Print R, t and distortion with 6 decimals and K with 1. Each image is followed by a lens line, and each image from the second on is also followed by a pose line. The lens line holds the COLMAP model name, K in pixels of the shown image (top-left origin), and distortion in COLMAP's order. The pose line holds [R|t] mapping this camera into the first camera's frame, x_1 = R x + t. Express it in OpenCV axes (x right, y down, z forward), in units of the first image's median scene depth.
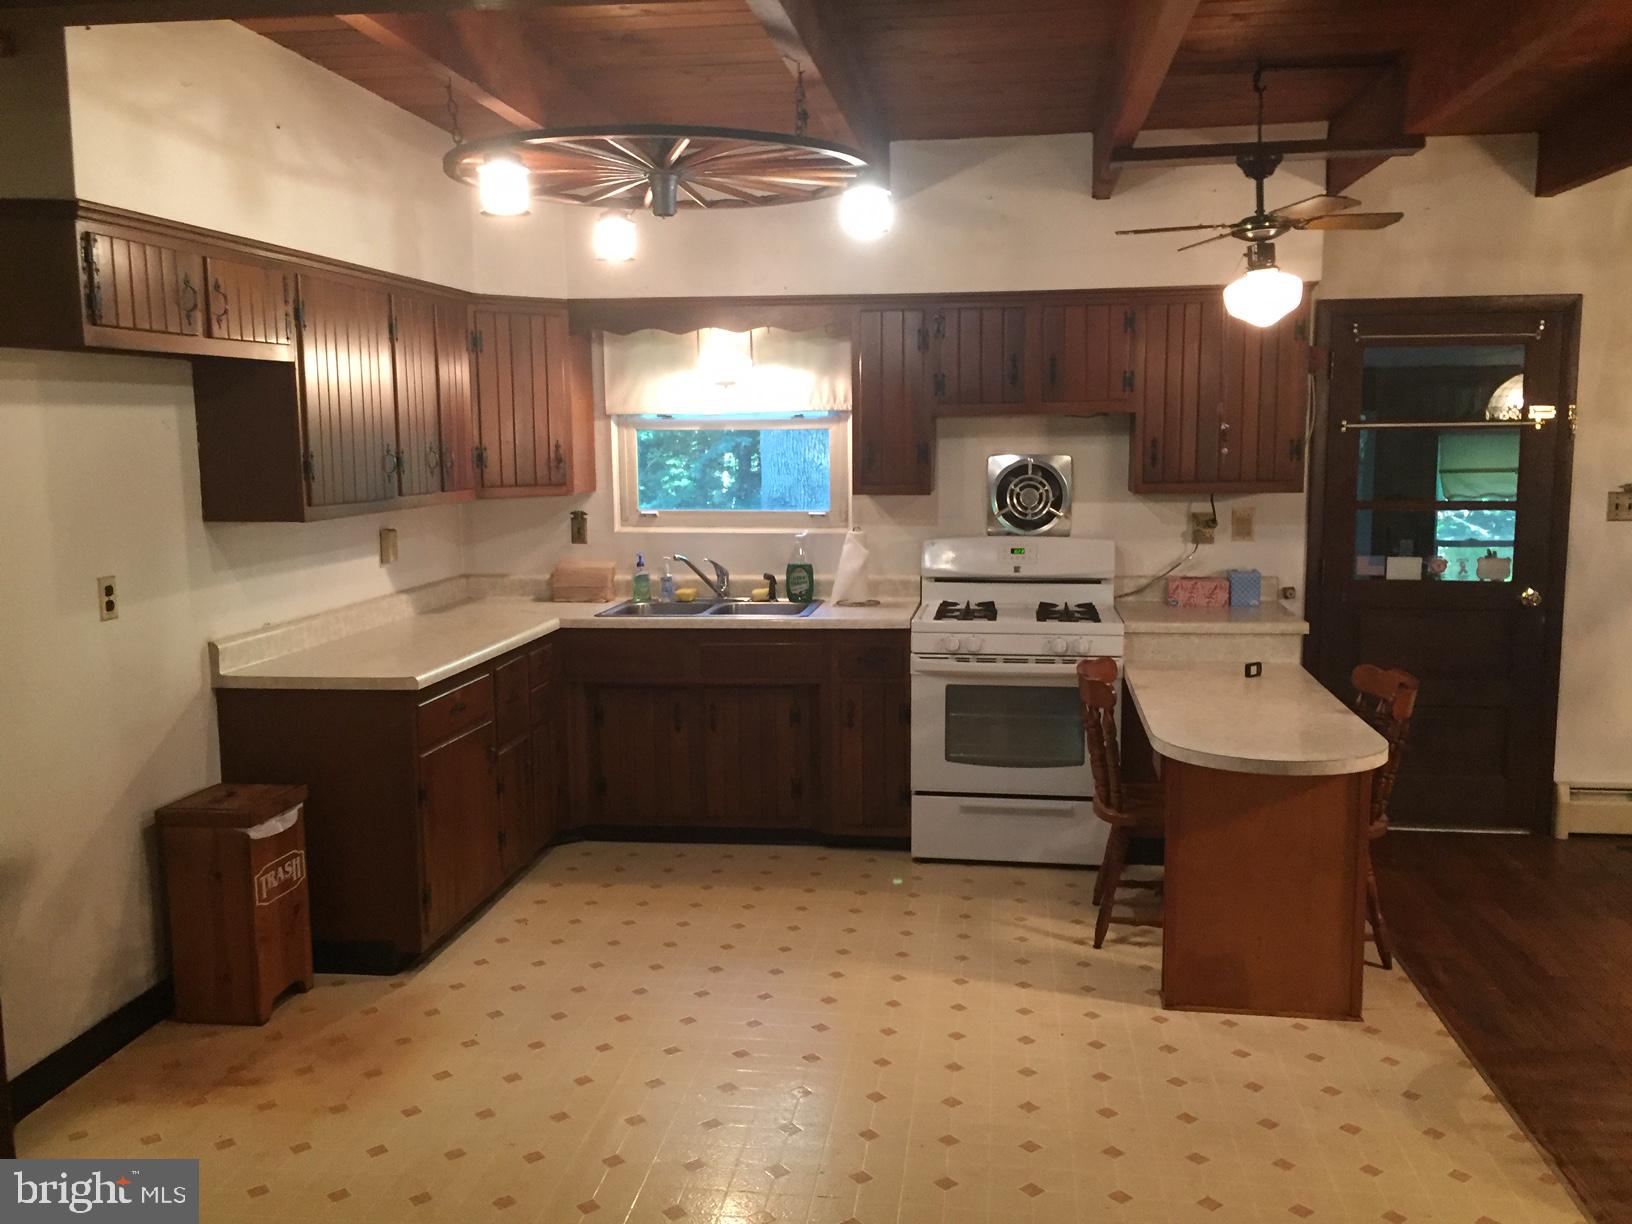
lens RADIAL K [[1403.4, 0, 816.0], [0, 1403.4, 612.0], [0, 0, 1]] dist [0.095294, -0.133237]
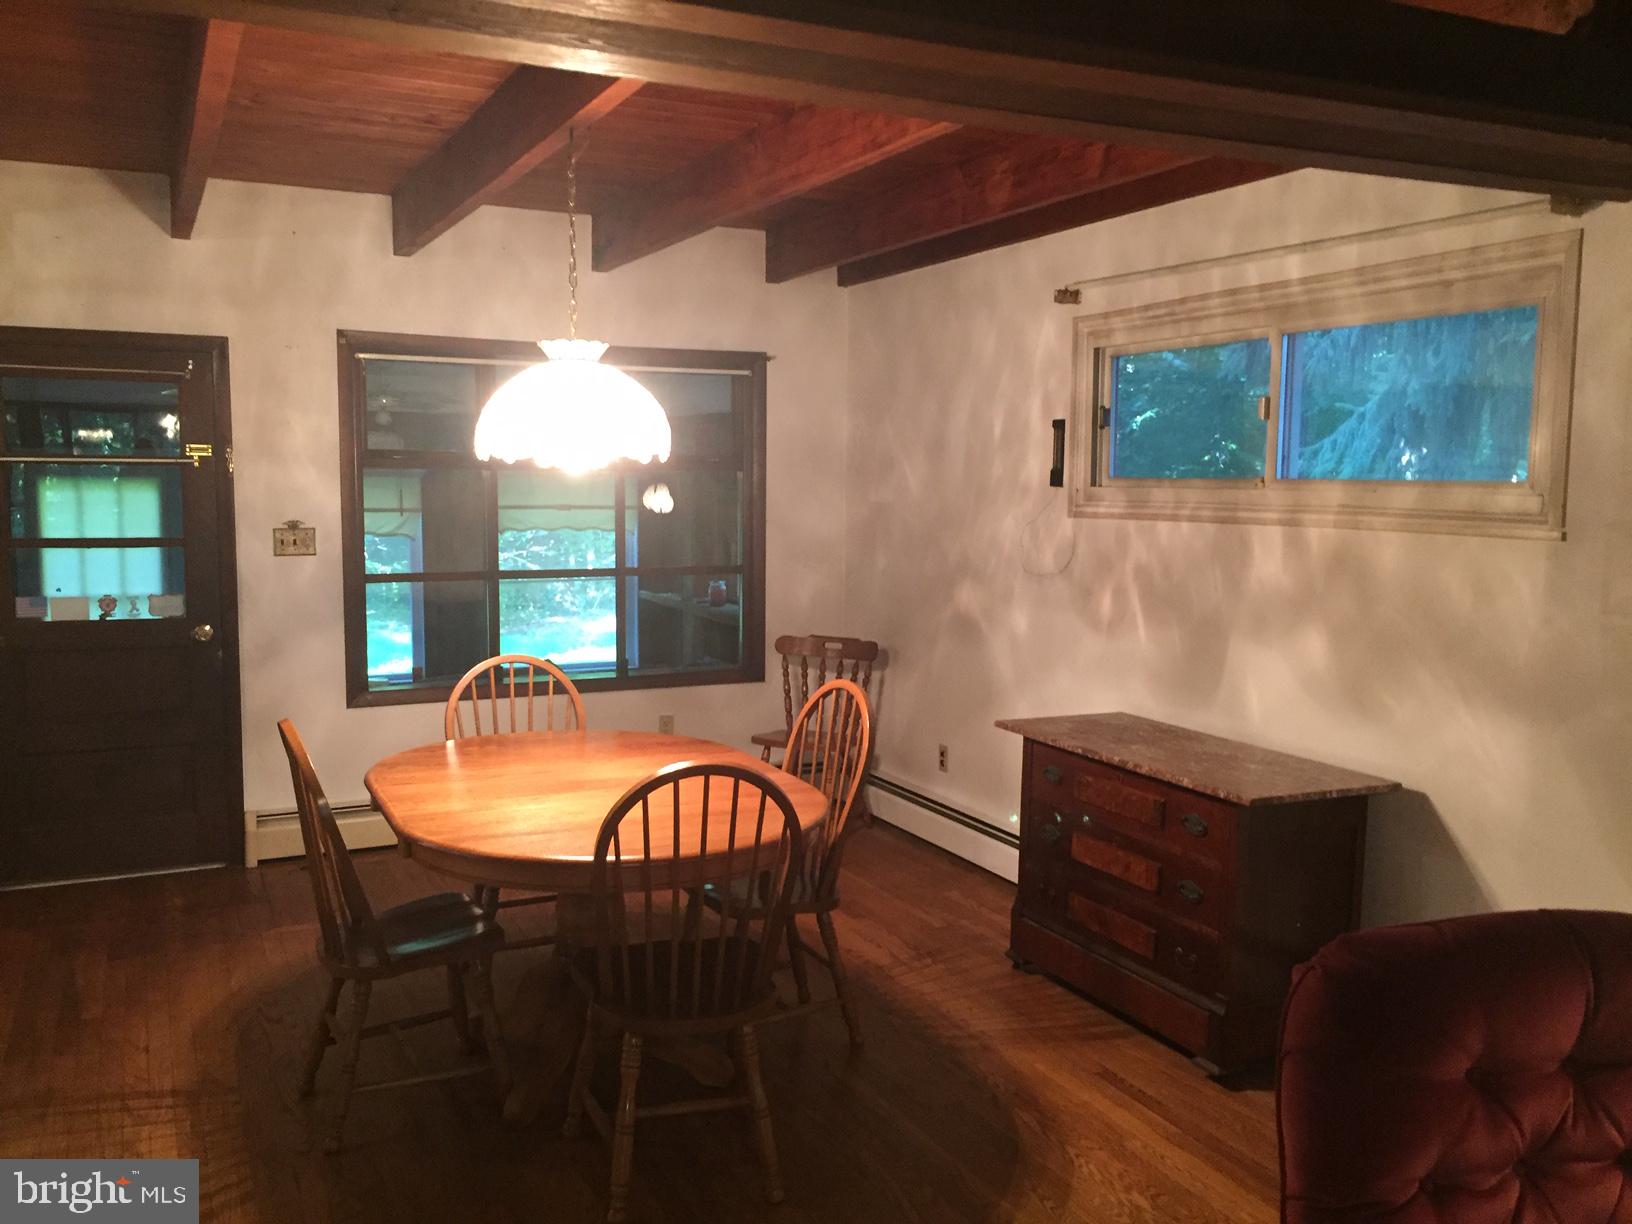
lens RADIAL K [[1403.4, 0, 816.0], [0, 1403.4, 612.0], [0, 0, 1]] dist [0.095294, -0.133237]
pose [[0.833902, -0.042548, 0.550270, 0.309313], [0.056565, 0.998363, -0.008524, 0.008117], [-0.549006, 0.038234, 0.834943, -0.080185]]
